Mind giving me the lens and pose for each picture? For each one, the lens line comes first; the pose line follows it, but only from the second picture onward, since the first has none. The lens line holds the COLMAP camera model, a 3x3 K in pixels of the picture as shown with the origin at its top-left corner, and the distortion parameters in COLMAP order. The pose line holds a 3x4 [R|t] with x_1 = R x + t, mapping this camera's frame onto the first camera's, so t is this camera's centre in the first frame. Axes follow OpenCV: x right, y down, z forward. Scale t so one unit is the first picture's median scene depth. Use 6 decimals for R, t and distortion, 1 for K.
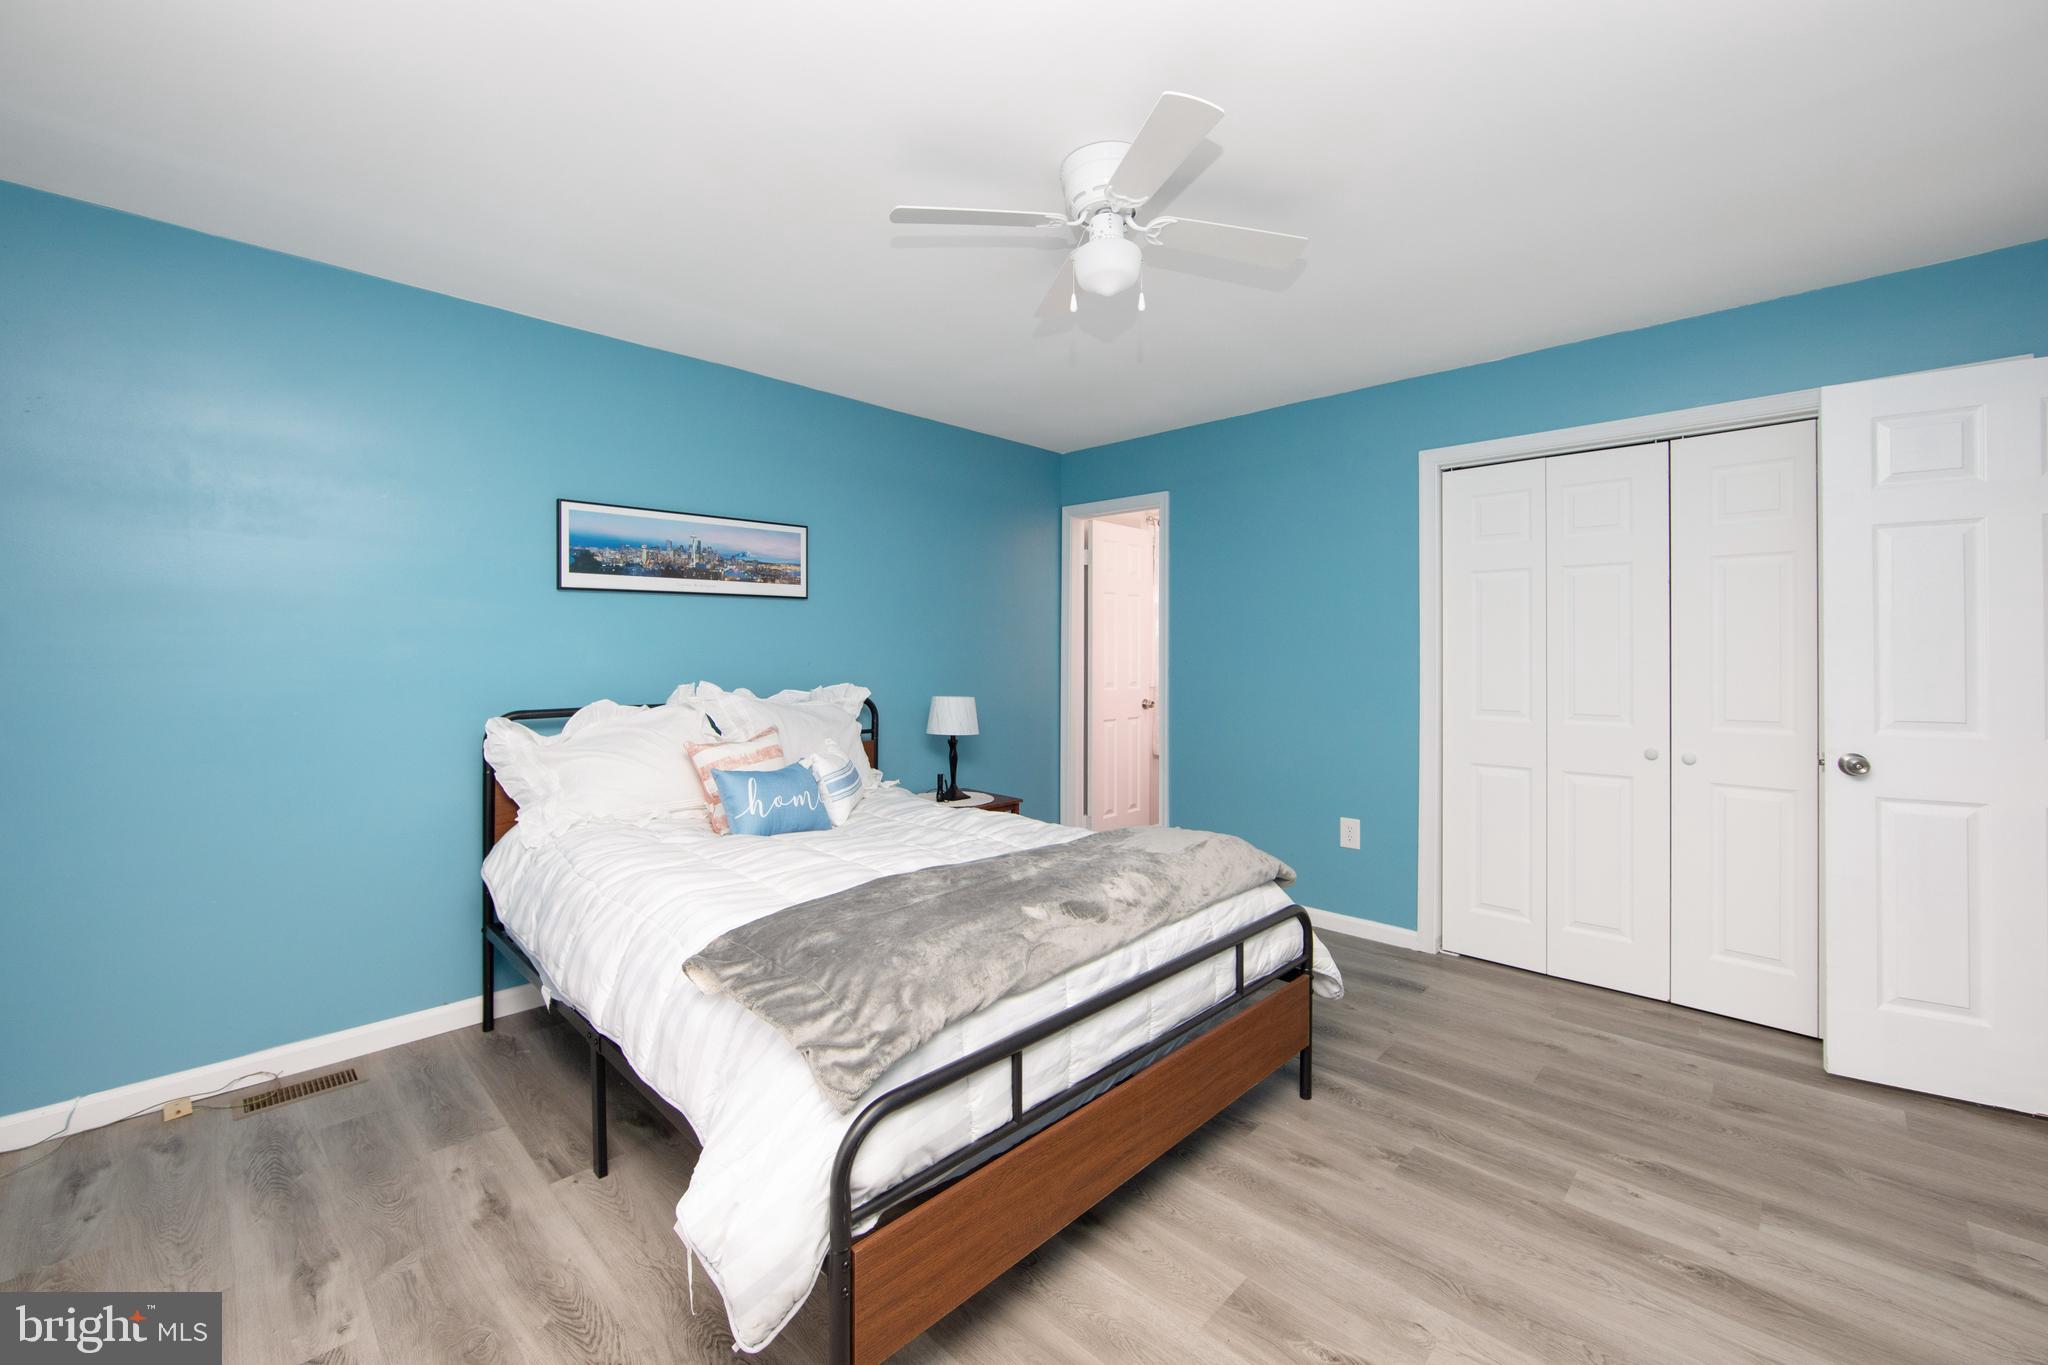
lens RADIAL K [[801.3, 0, 1027.4], [0, 801.3, 663.1], [0, 0, 1]] dist [-0.009523, 0.000317]
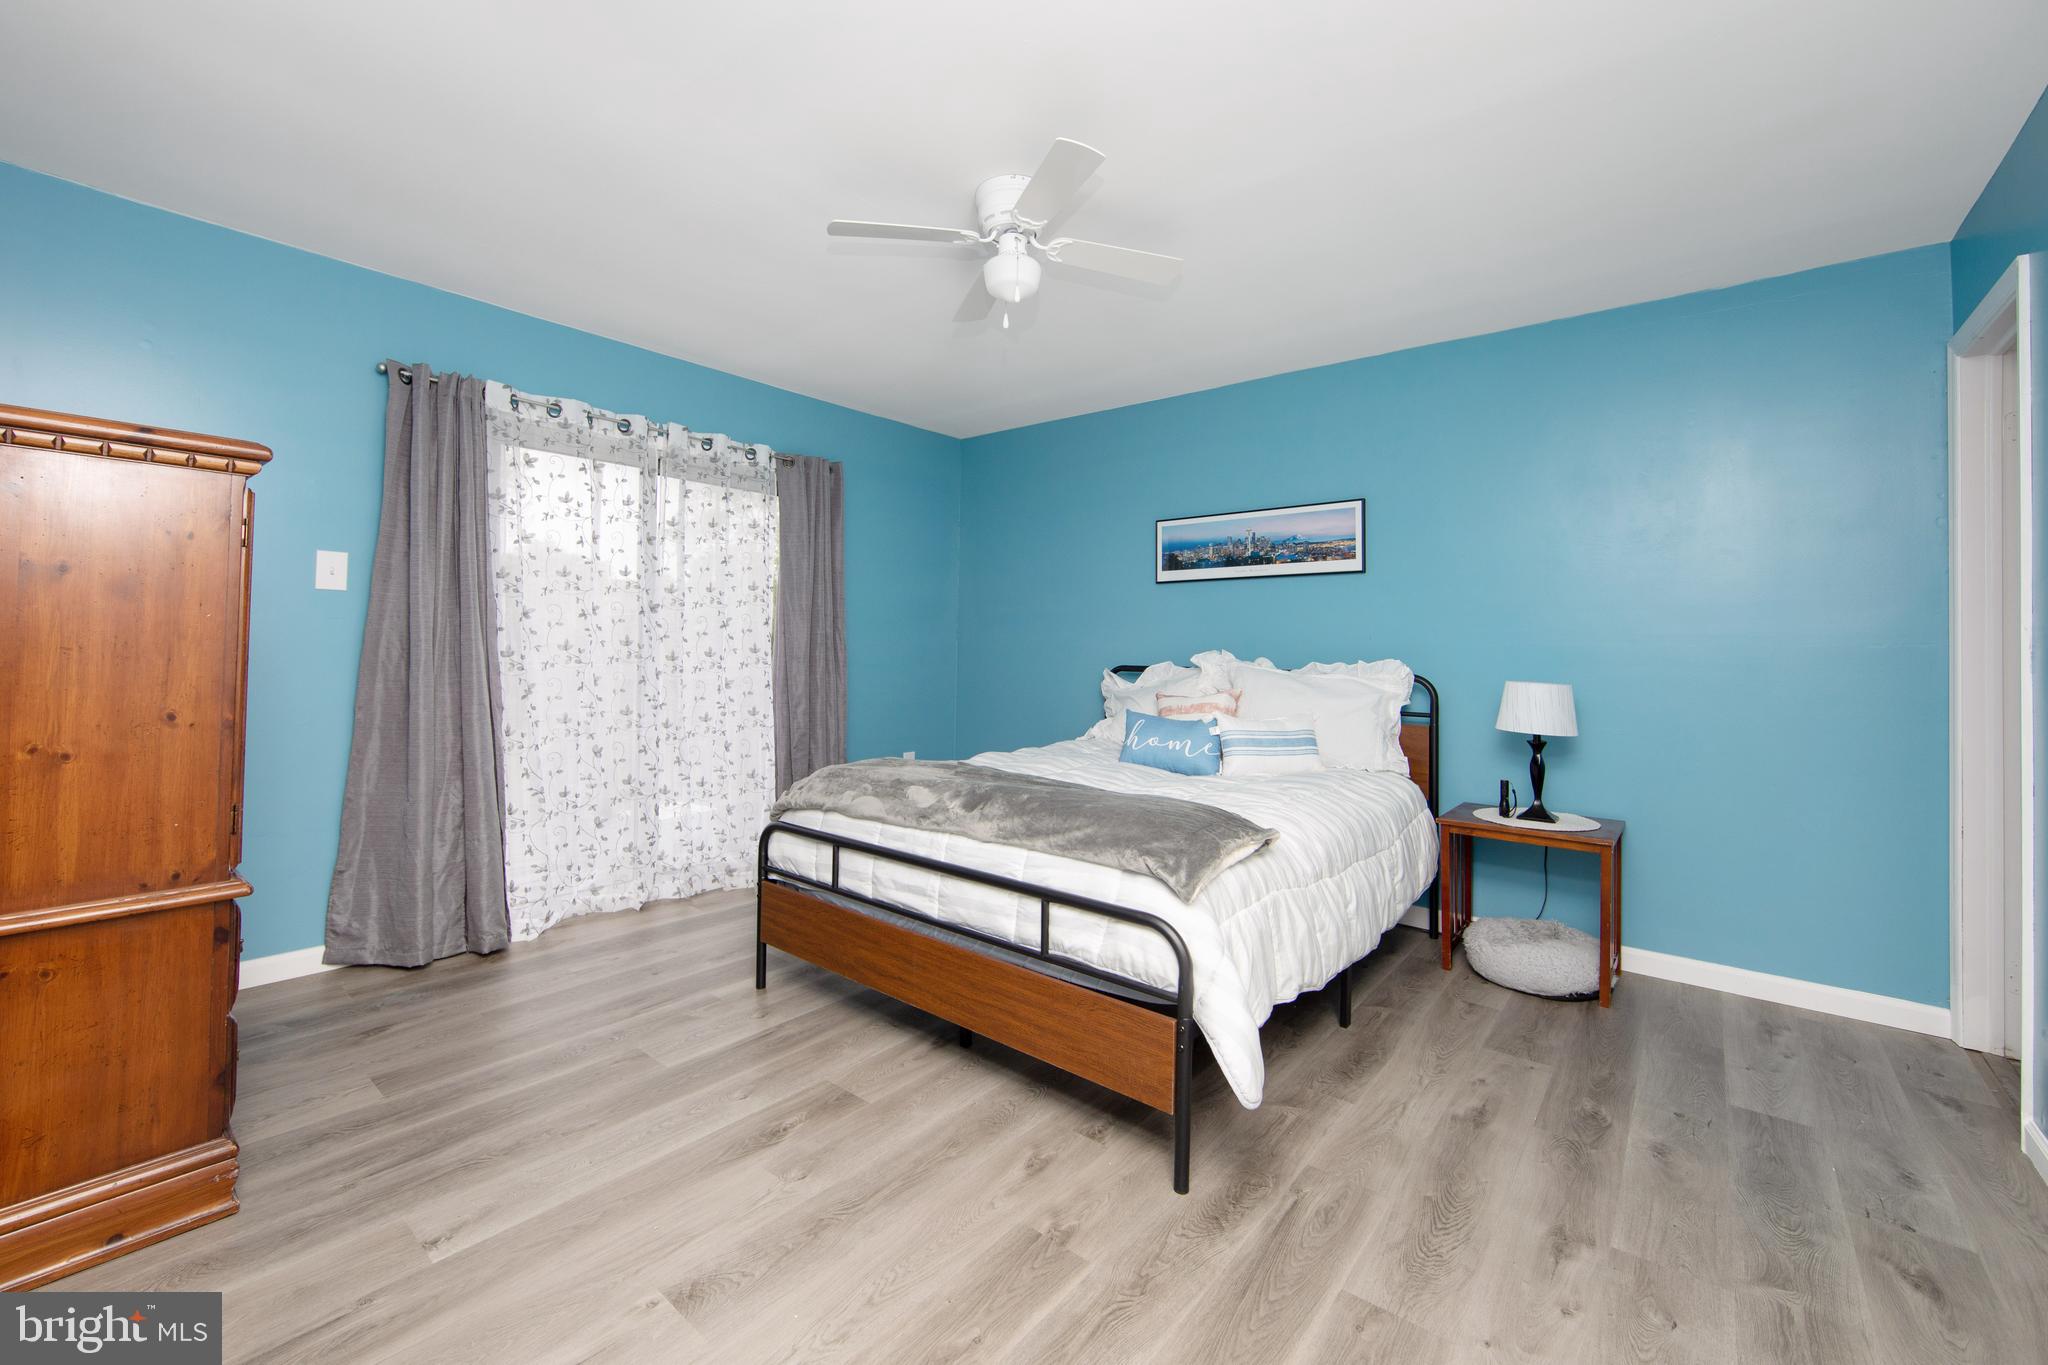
lens RADIAL K [[810.5, 0, 985.3], [0, 810.5, 651.5], [0, 0, 1]] dist [-0.010685, 0.000306]
pose [[0.088728, 0.004197, -0.996047, 0.767766], [-0.030850, 0.999523, 0.001464, 0.033597], [0.995578, 0.030598, 0.088815, 0.524493]]
